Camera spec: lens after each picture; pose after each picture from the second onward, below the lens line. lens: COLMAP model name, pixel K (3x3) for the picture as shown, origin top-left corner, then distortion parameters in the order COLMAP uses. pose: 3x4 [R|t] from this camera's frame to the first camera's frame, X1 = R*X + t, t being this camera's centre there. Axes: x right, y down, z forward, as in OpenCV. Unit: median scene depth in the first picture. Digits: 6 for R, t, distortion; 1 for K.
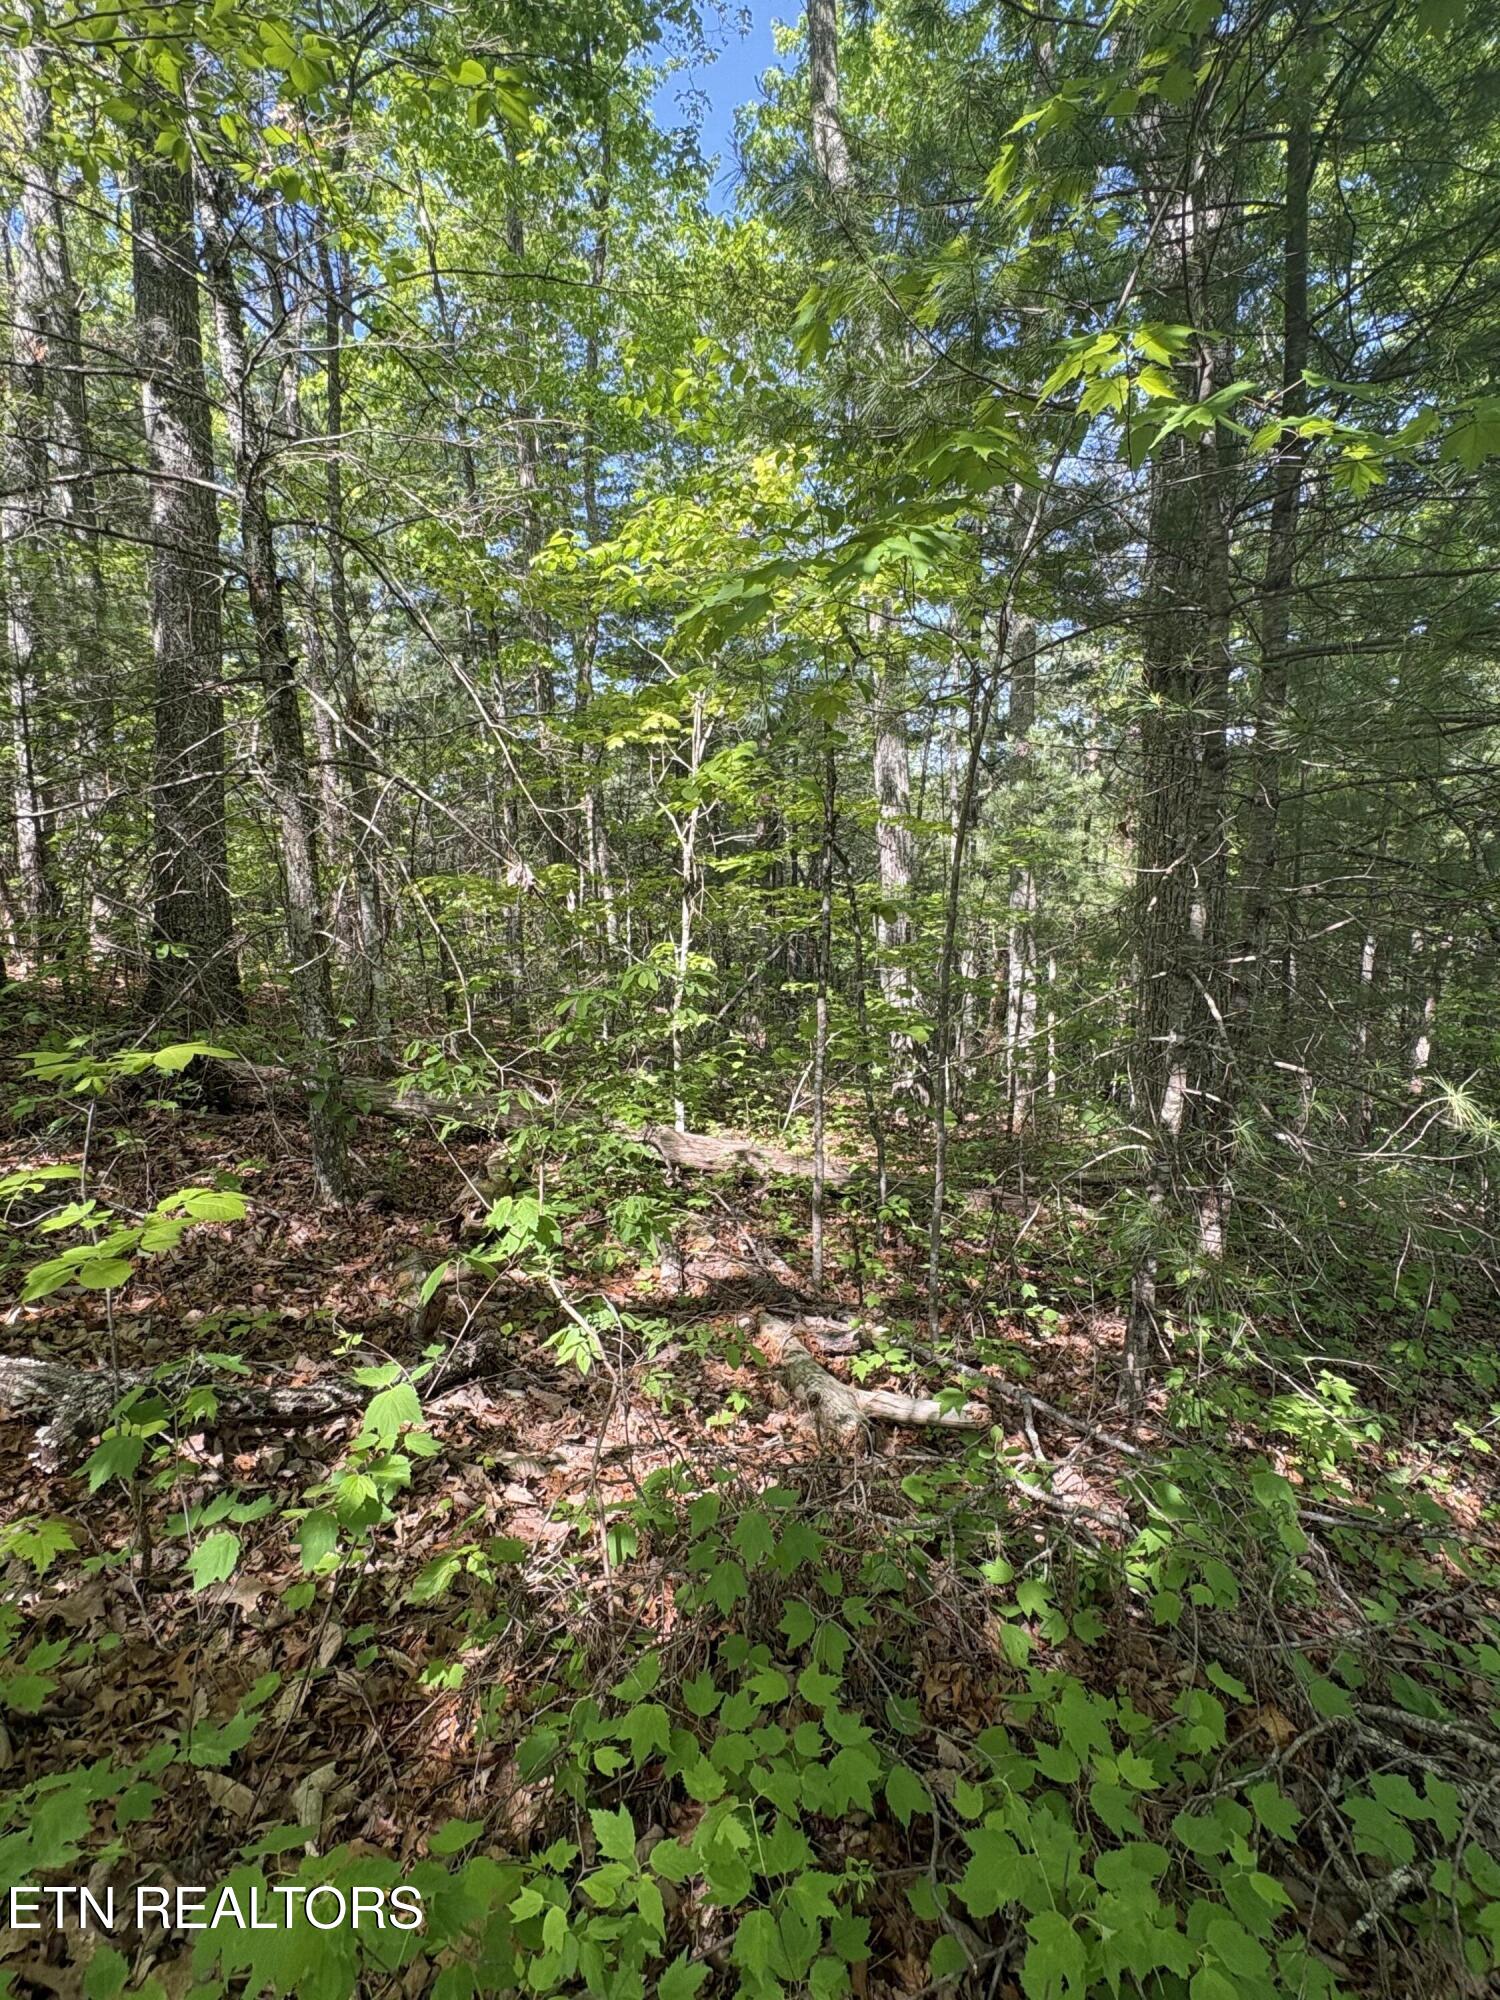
lens RADIAL K [[984.0, 0, 749.9], [0, 984.0, 998.0], [0, 0, 1]] dist [0.001553, 0.000382]
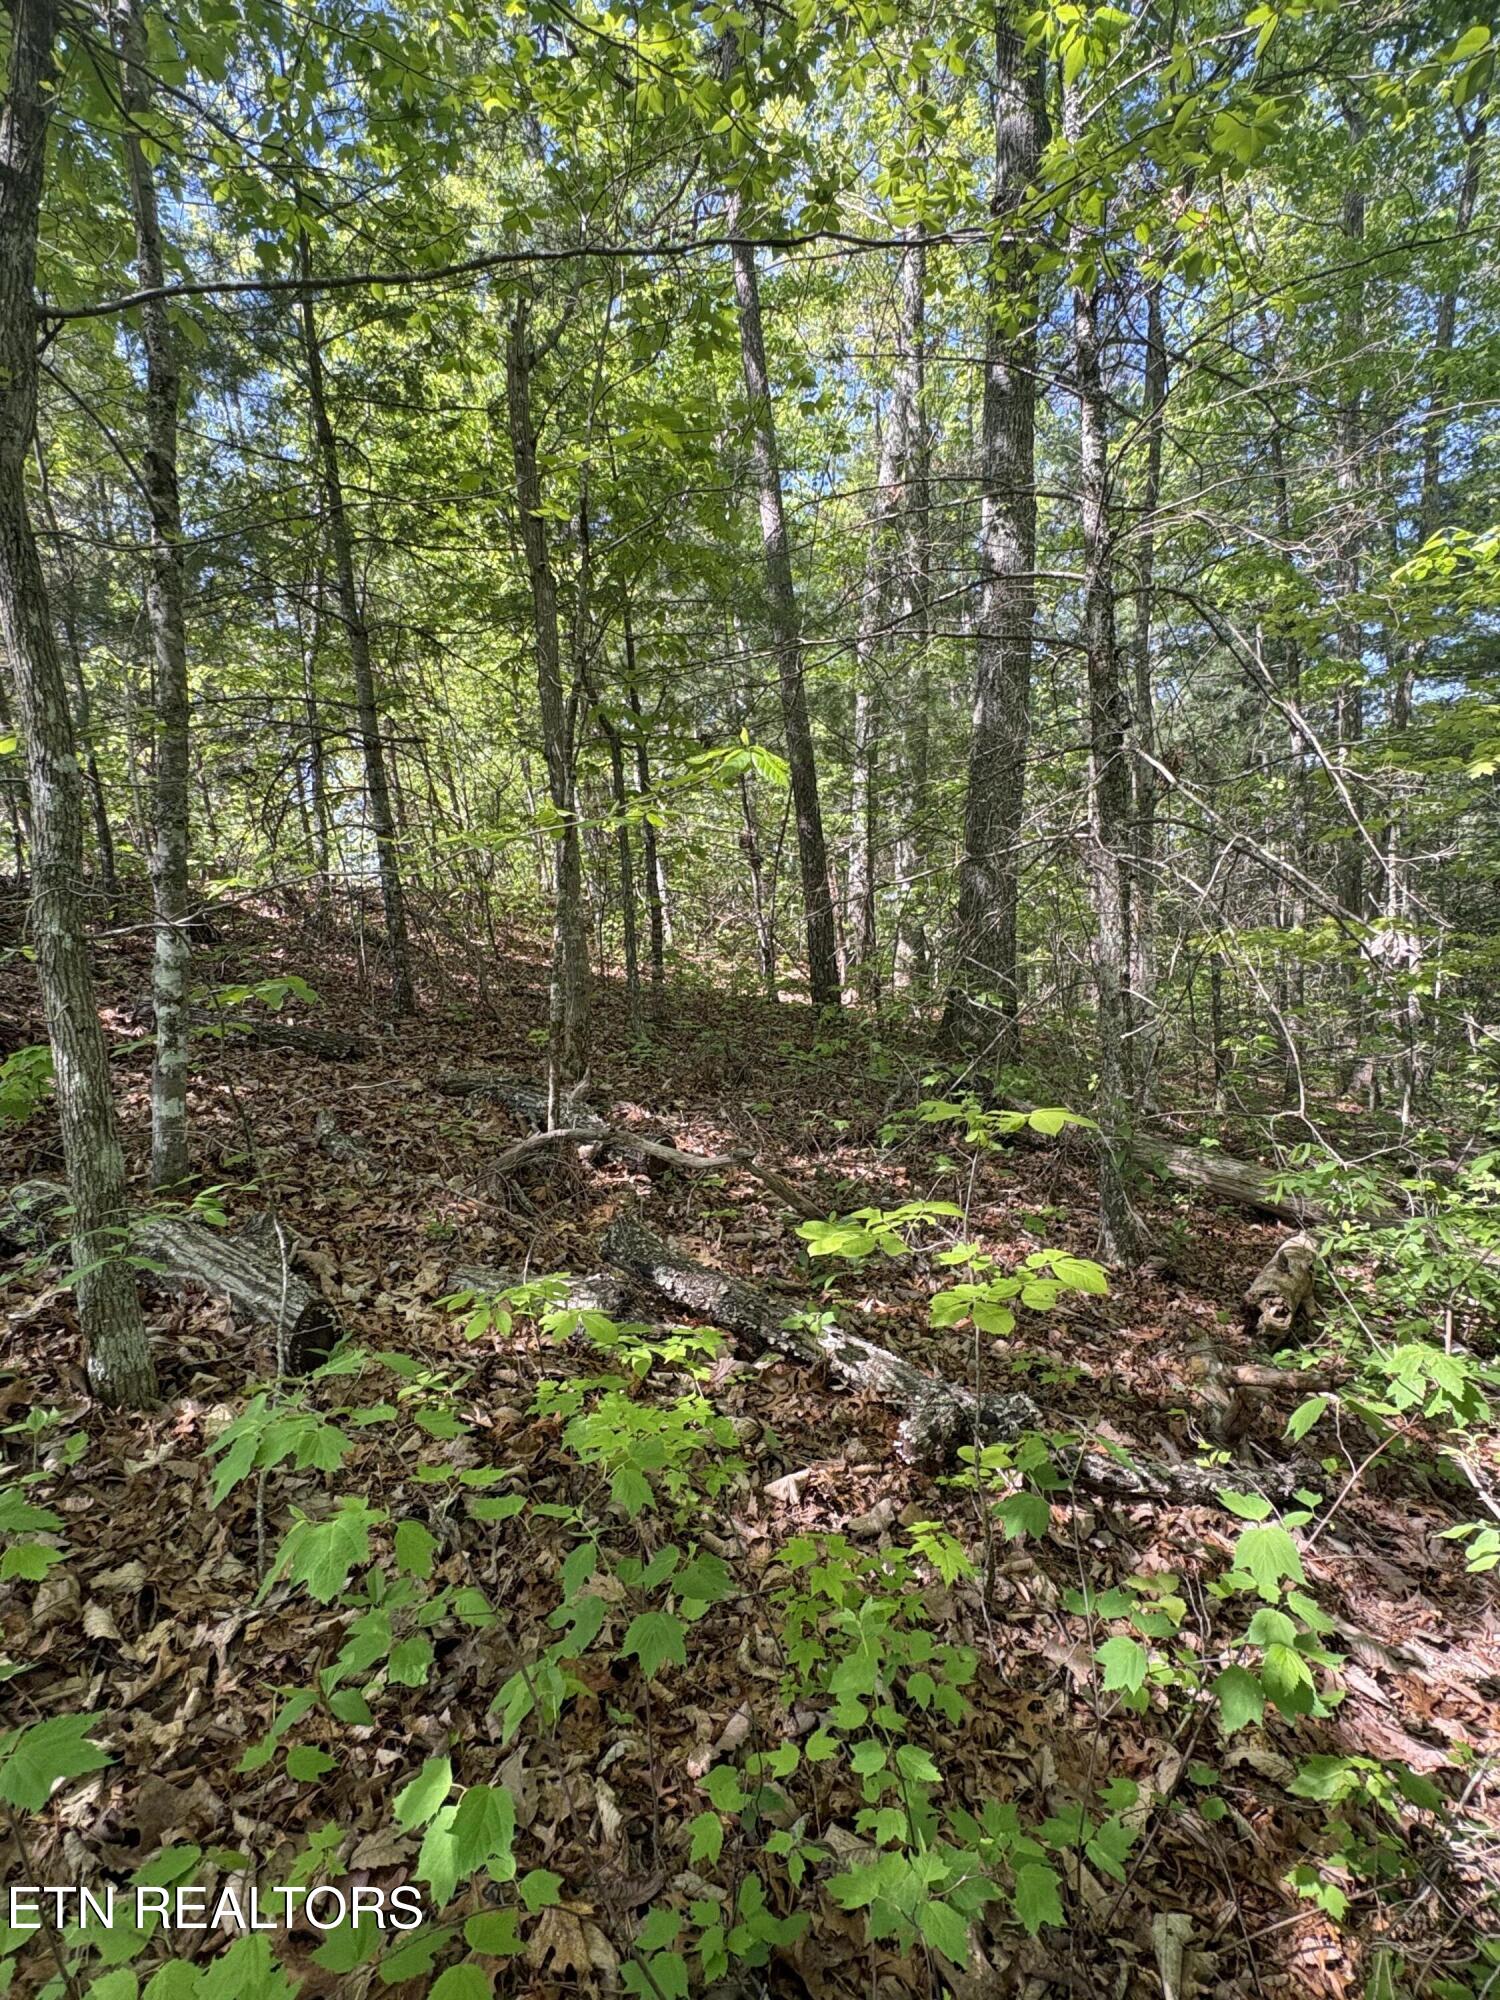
lens RADIAL K [[984.0, 0, 748.0], [0, 984.0, 1002.2], [0, 0, 1]] dist [0.001553, 0.000382]
pose [[0.749945, 0.059534, -0.658816, -0.098351], [-0.083325, 0.996511, -0.004801, -0.027220], [0.656231, 0.058496, 0.752289, -0.016062]]
